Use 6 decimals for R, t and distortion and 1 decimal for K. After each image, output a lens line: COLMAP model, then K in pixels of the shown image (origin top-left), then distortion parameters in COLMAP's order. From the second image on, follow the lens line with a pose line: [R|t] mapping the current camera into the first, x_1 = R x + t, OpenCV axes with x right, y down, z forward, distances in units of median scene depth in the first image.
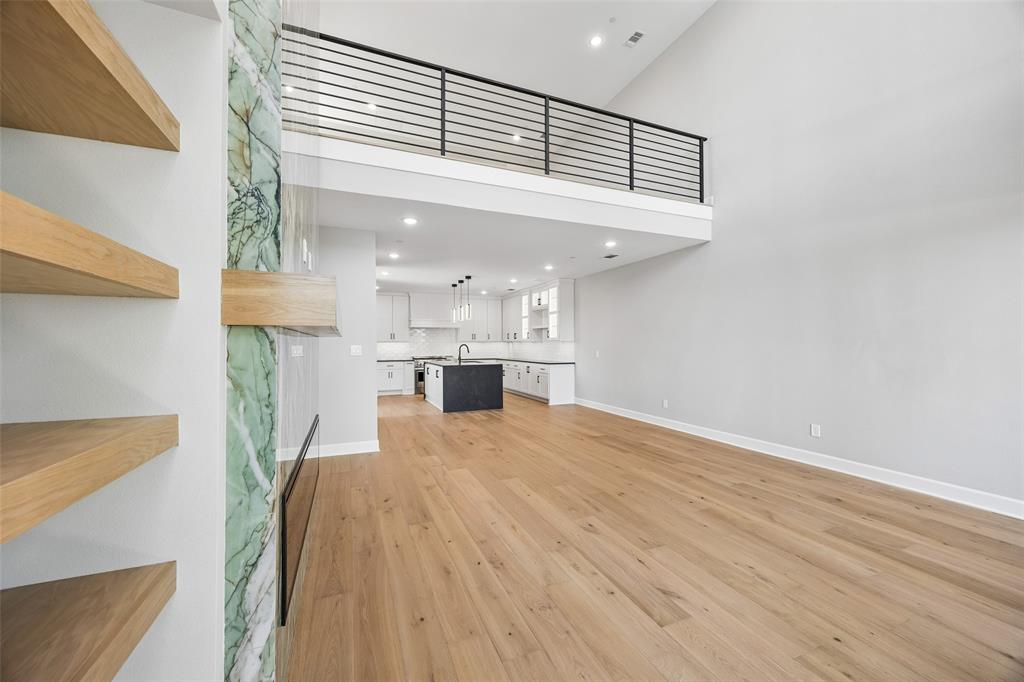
lens RADIAL K [[388.4, 0, 509.4], [0, 388.4, 343.6], [0, 0, 1]] dist [-0.000555, -0.000003]
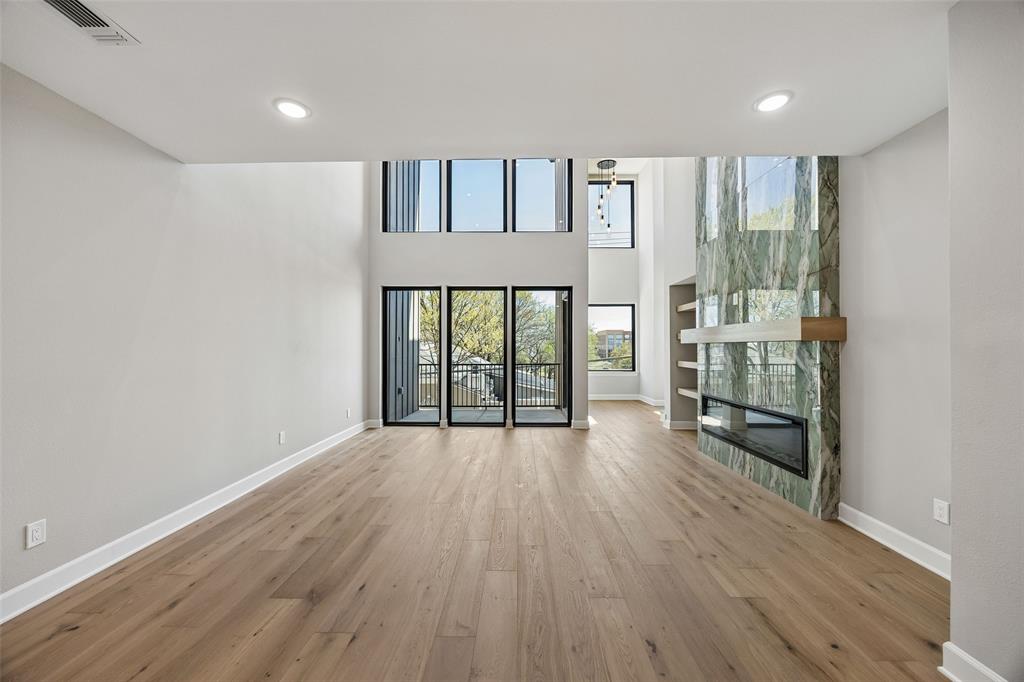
lens RADIAL K [[388.4, 0, 509.4], [0, 388.4, 343.6], [0, 0, 1]] dist [-0.000555, -0.000003]
pose [[-0.912752, 0.011512, 0.408353, -0.121462], [0.007239, 0.999902, -0.012008, -0.001523], [-0.408451, -0.008004, -0.912745, 1.304559]]
